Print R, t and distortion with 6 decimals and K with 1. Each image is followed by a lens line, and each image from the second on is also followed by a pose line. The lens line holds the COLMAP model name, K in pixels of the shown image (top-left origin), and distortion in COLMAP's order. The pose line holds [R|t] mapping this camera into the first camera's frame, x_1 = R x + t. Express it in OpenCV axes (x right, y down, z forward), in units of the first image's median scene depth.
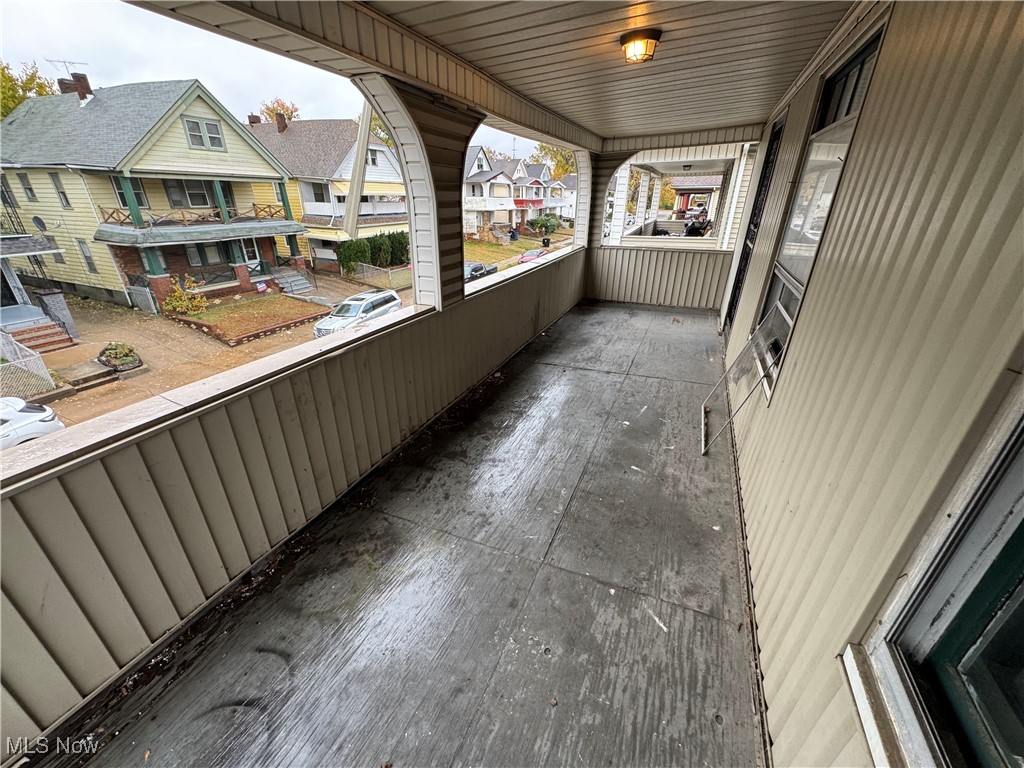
lens RADIAL K [[408.7, 0, 512.0], [0, 408.7, 384.0], [0, 0, 1]] dist [-0.003897, 0.000584]
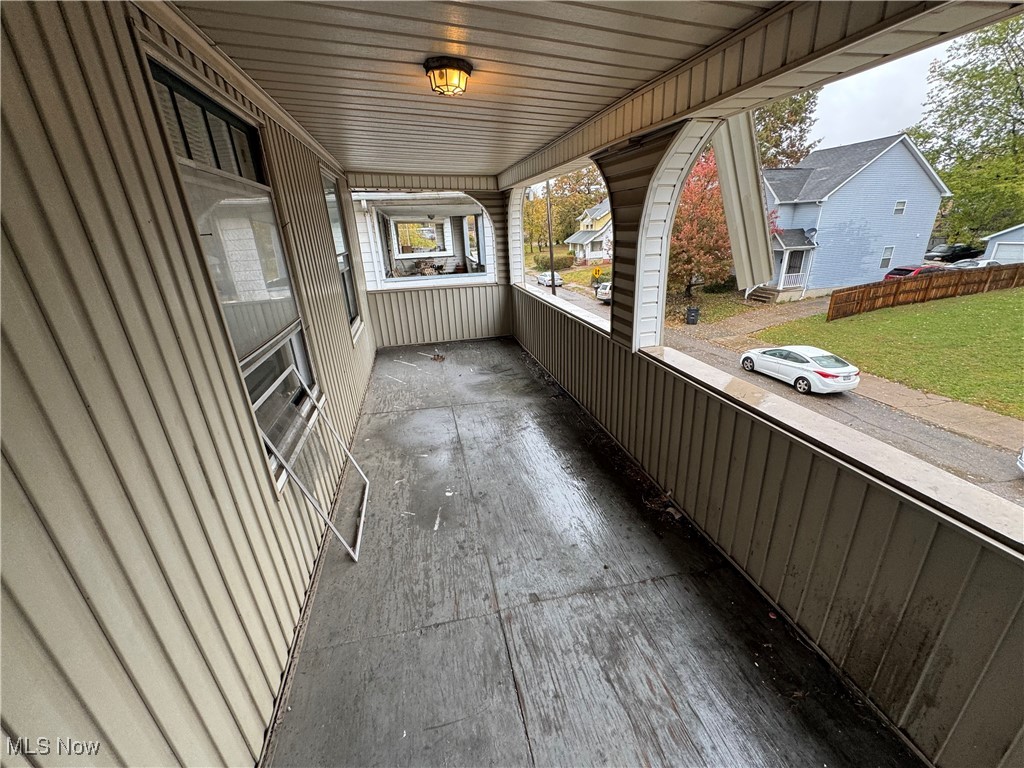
lens RADIAL K [[408.7, 0, 512.0], [0, 408.7, 384.0], [0, 0, 1]] dist [-0.003897, 0.000584]
pose [[-0.804036, 0.233880, -0.546650, 0.575281], [-0.219927, 0.737198, 0.638883, -0.645027], [0.552412, 0.633908, -0.541297, 1.352947]]
